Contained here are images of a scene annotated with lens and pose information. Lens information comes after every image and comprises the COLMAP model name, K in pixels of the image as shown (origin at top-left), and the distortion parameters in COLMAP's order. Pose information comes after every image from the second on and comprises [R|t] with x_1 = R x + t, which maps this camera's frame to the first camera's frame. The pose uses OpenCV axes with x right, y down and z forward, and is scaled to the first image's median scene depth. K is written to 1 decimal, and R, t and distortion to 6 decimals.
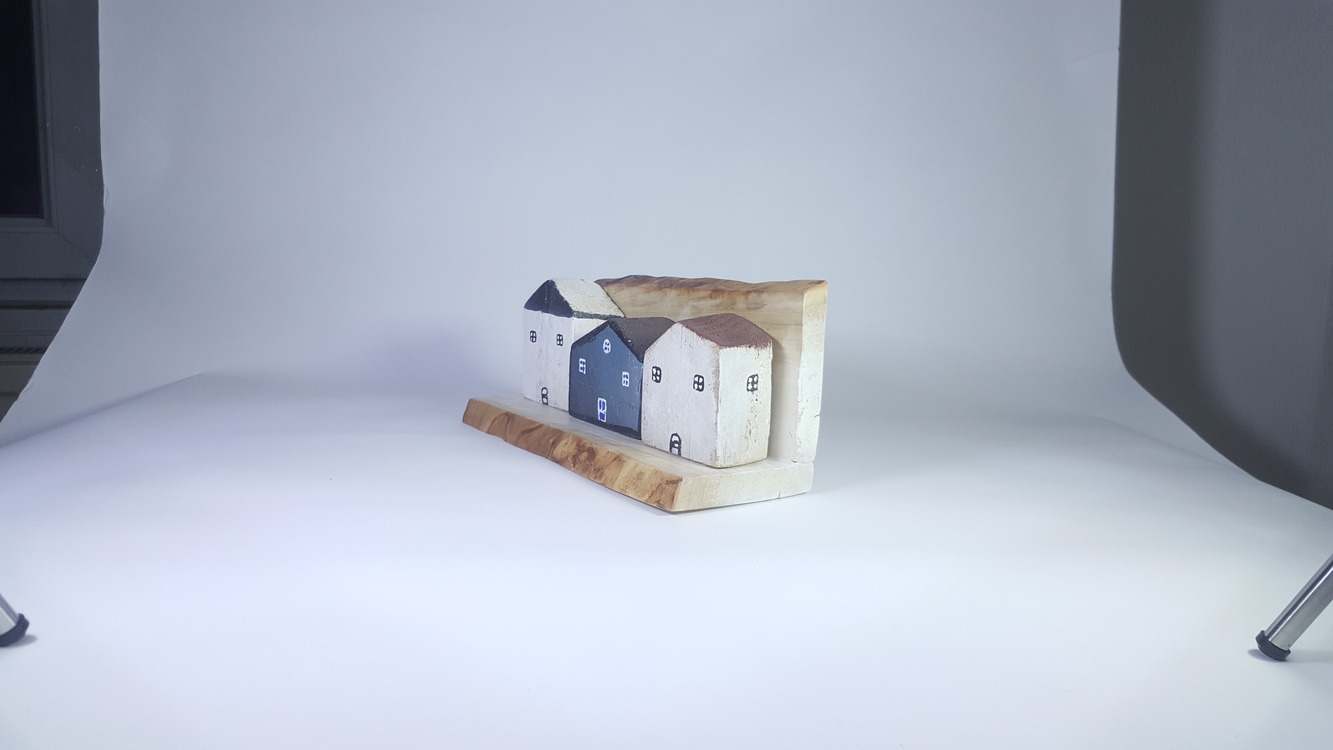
lens RADIAL K [[996.2, 0, 659.3], [0, 996.2, 374.3], [0, 0, 1]] dist [0.104477, 0.000424]
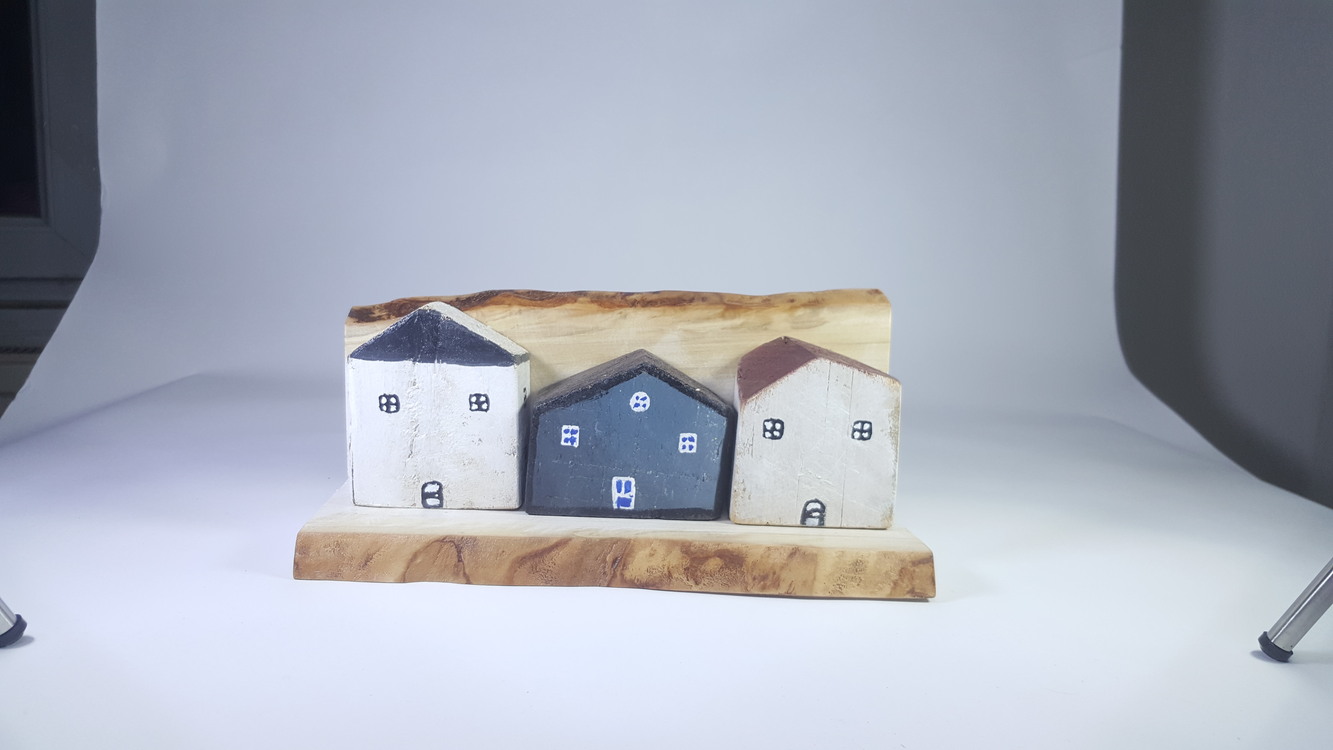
lens RADIAL K [[996.2, 0, 659.3], [0, 996.2, 374.3], [0, 0, 1]] dist [0.104477, 0.000424]
pose [[0.548006, -0.145838, 0.823663, -0.625196], [0.097230, 0.989115, 0.110443, -0.124643], [-0.830804, 0.019561, 0.556221, 0.613746]]
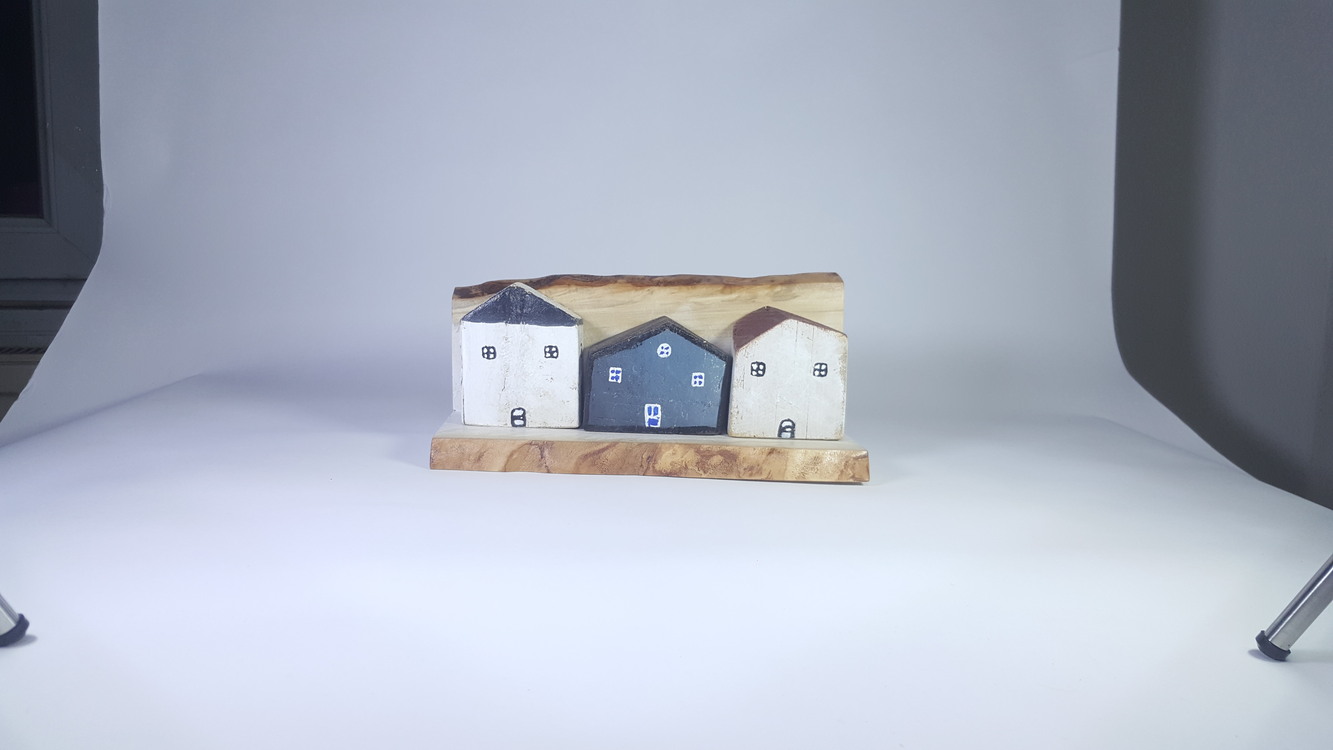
lens RADIAL K [[996.2, 0, 659.3], [0, 996.2, 374.3], [0, 0, 1]] dist [0.104477, 0.000424]
pose [[0.550116, -0.142621, 0.822820, -0.888141], [0.103632, 0.989351, 0.102201, -0.108154], [-0.828633, 0.029048, 0.559038, 0.460596]]
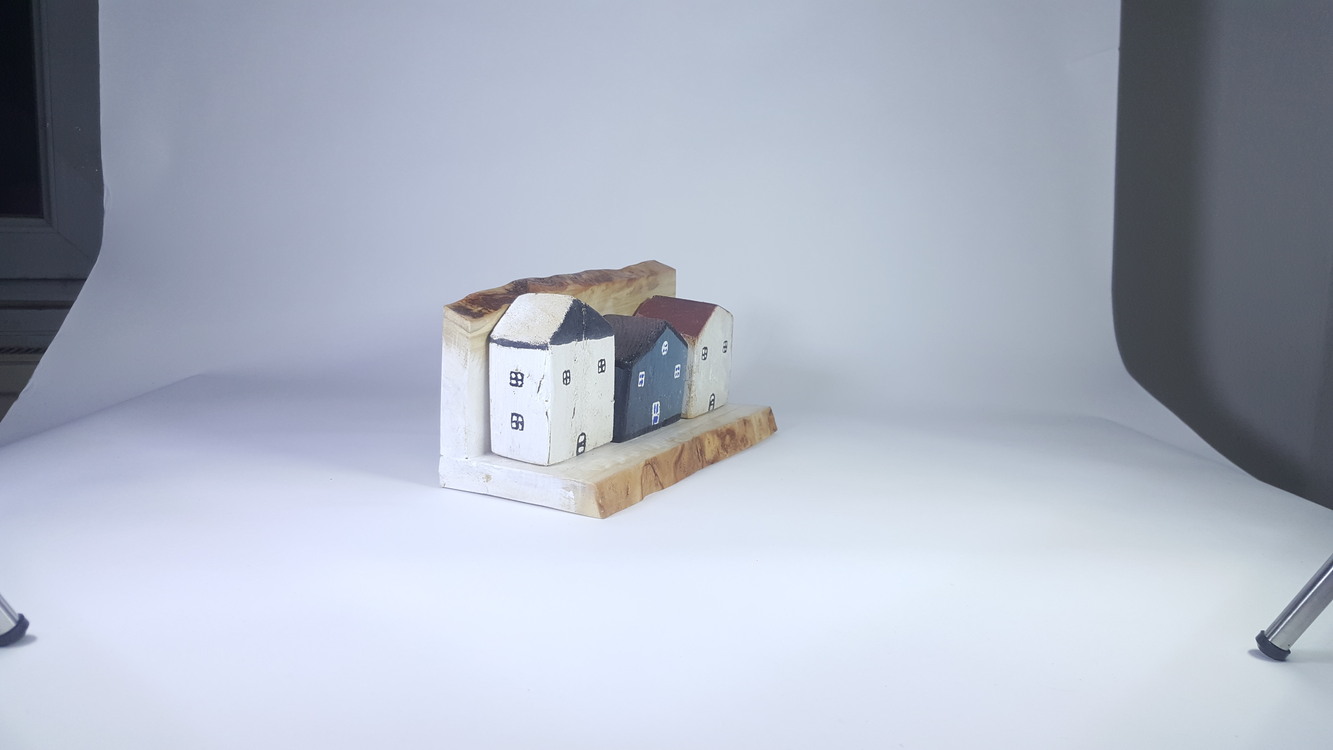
lens RADIAL K [[996.2, 0, 659.3], [0, 996.2, 374.3], [0, 0, 1]] dist [0.104477, 0.000424]
pose [[-0.475442, -0.203478, 0.855893, -0.937857], [0.058640, 0.963391, 0.261608, -0.272224], [-0.877791, 0.174569, -0.446104, 1.487718]]
